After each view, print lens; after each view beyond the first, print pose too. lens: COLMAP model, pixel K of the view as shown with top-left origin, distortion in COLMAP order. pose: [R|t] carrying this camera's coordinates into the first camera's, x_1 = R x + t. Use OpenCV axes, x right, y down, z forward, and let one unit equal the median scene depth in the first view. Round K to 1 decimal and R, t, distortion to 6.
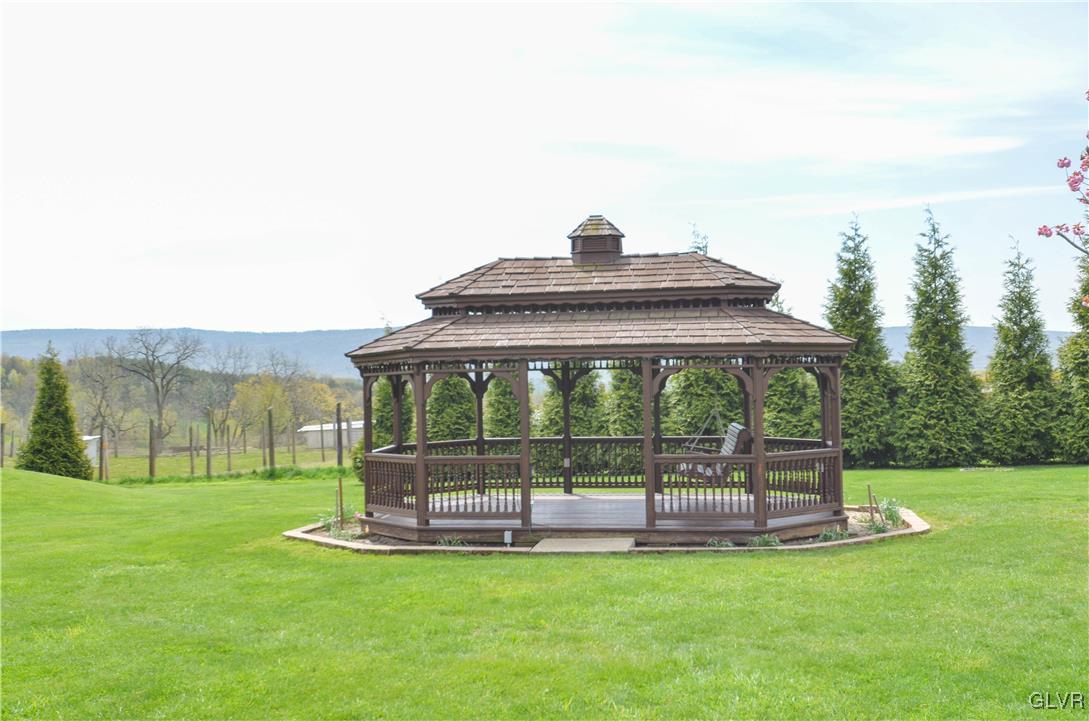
lens RADIAL K [[1153.6, 0, 544.8], [0, 1153.6, 359.5], [0, 0, 1]] dist [0.017503, 0.000000]
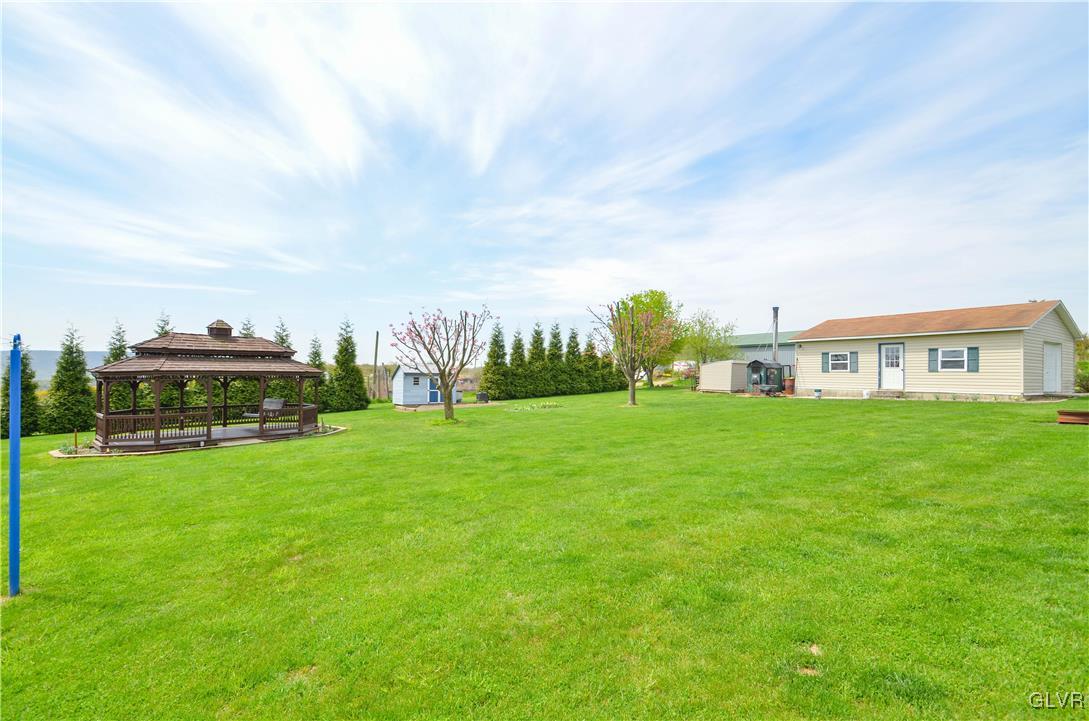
lens RADIAL K [[484.4, 0, 539.1], [0, 484.4, 377.6], [0, 0, 1]] dist [0.011270, -0.002216]
pose [[0.586043, 0.013476, 0.810168, -0.452652], [-0.020856, 0.999781, -0.001544, -0.009270], [-0.810011, -0.015992, 0.586196, -0.243100]]
